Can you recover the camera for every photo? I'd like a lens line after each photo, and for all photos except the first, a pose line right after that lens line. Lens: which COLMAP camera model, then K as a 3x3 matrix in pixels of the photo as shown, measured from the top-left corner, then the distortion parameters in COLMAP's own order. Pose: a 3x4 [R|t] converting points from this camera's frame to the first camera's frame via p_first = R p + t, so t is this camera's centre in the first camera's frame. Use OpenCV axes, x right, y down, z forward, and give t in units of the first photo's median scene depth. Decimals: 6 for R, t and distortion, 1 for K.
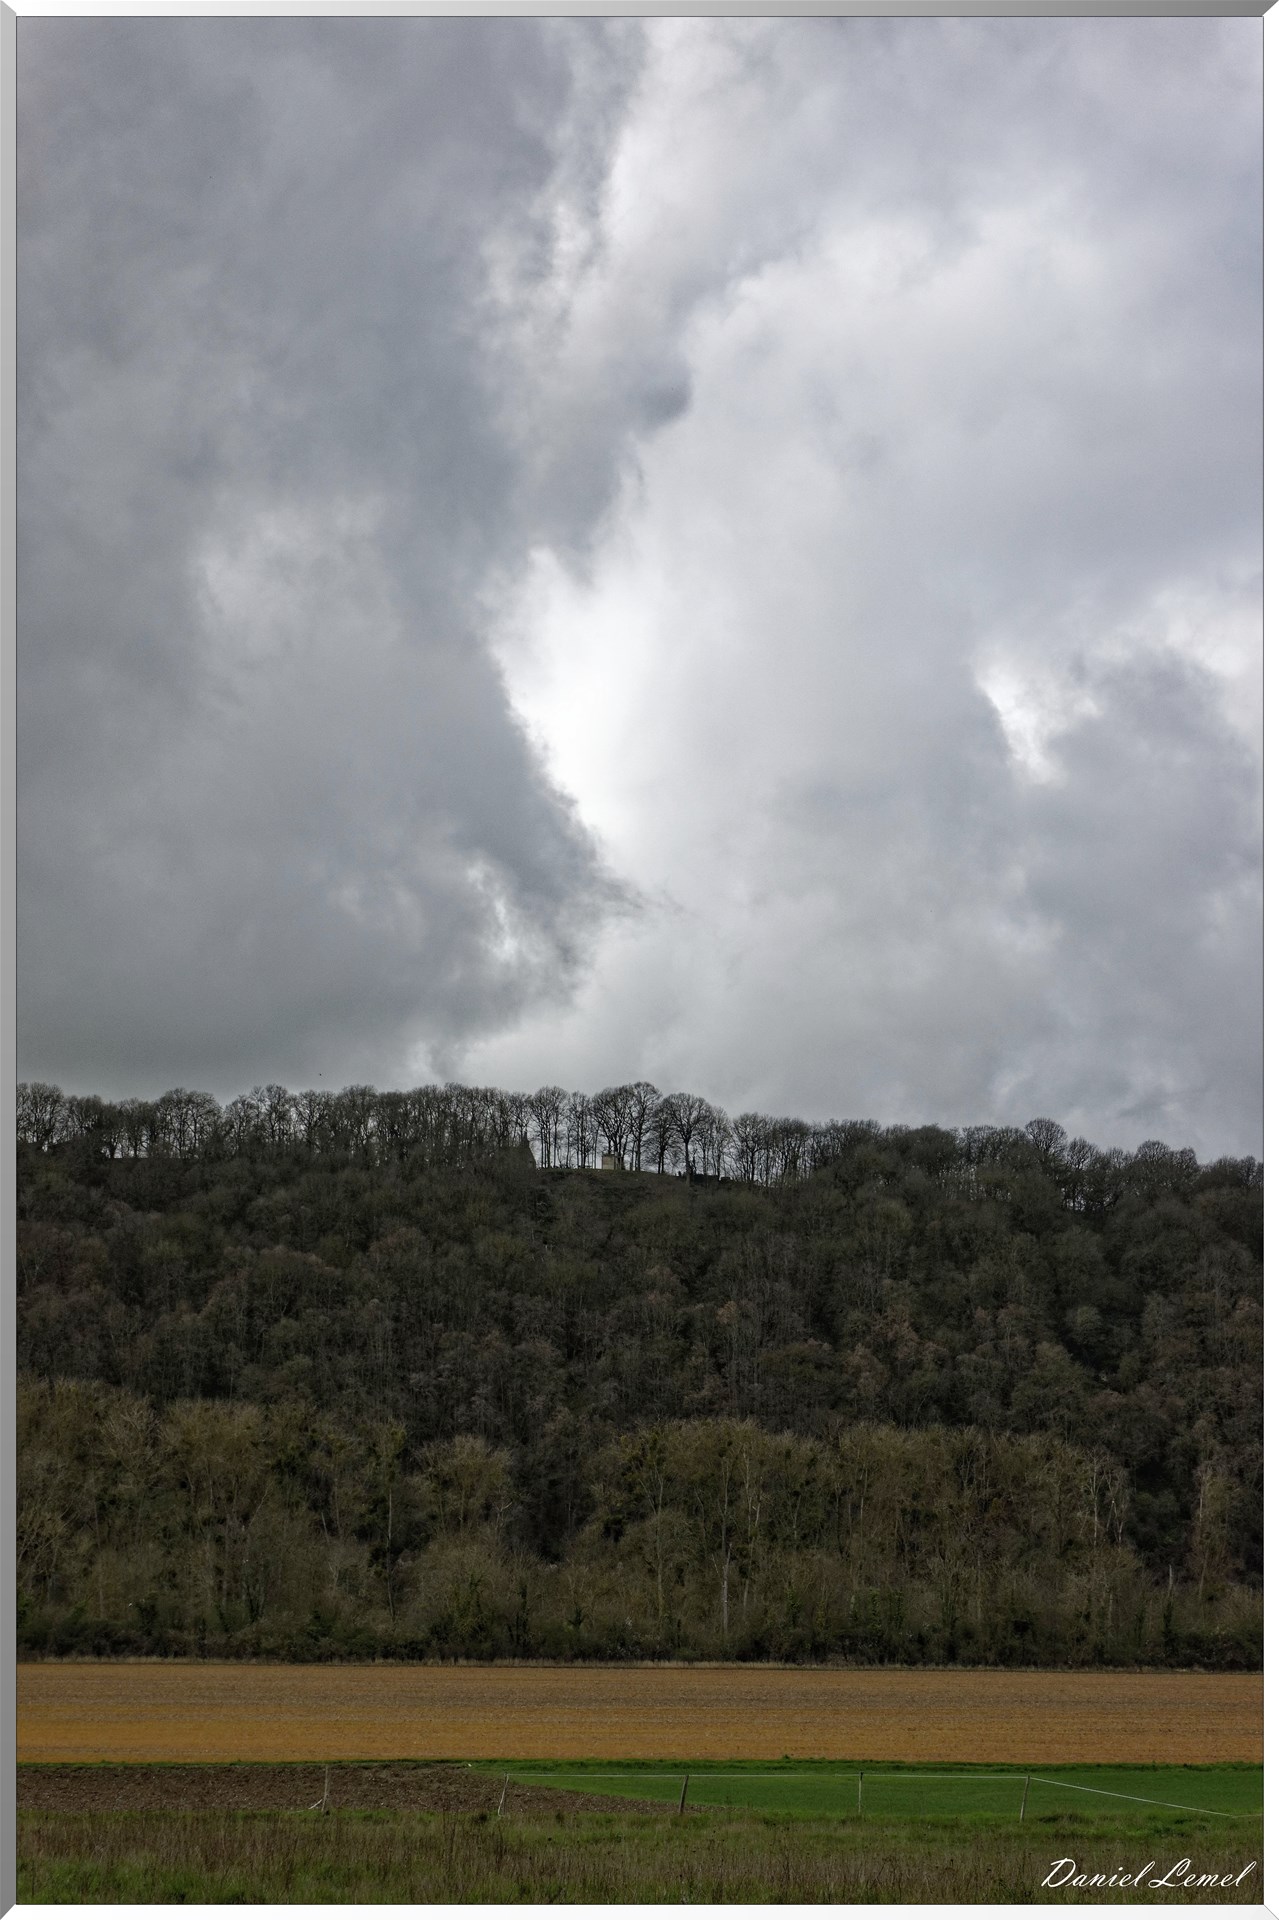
lens RADIAL K [[3840.2, 0, 640.1], [0, 3840.2, 961.9], [0, 0, 1]] dist [0.034494, 0.000000]
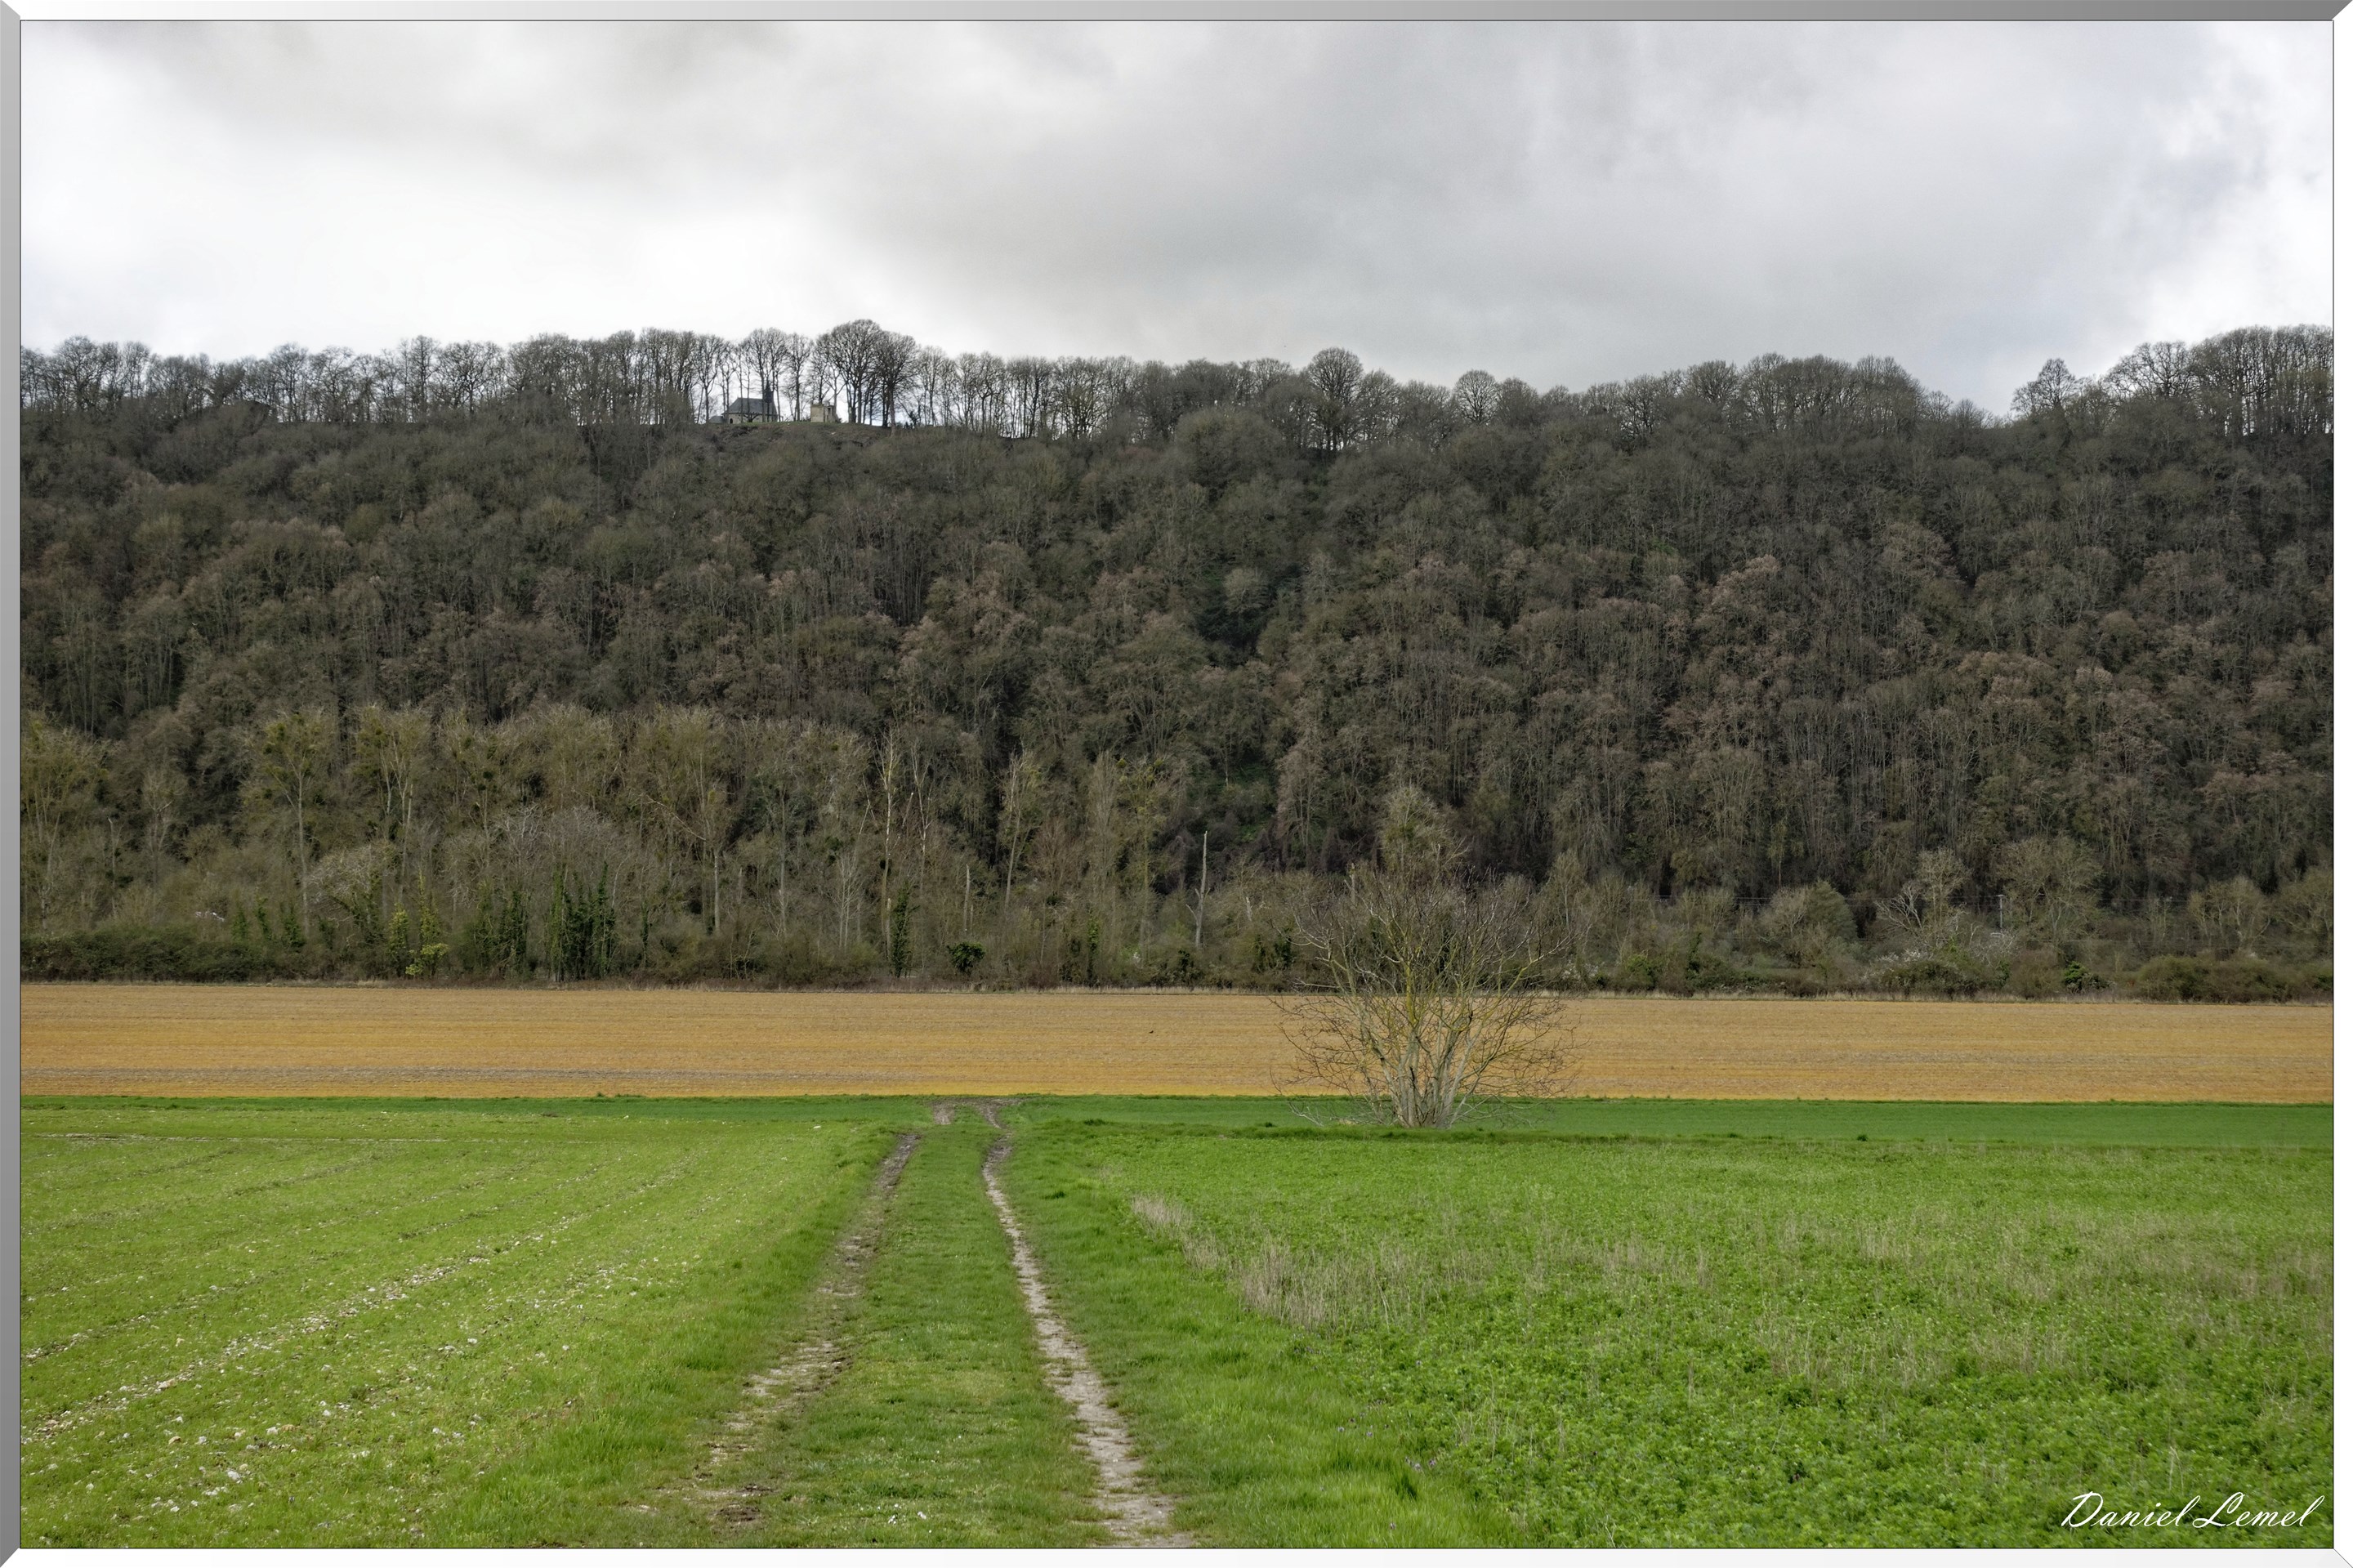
lens RADIAL K [[4475.7, 0, 1176.3], [0, 4475.7, 783.0], [0, 0, 1]] dist [0.020196, 0.000000]
pose [[0.985604, -0.013182, -0.168555, 0.259143], [0.035386, 0.990959, 0.129416, 0.007526], [0.165325, -0.133518, 0.977159, 0.018602]]
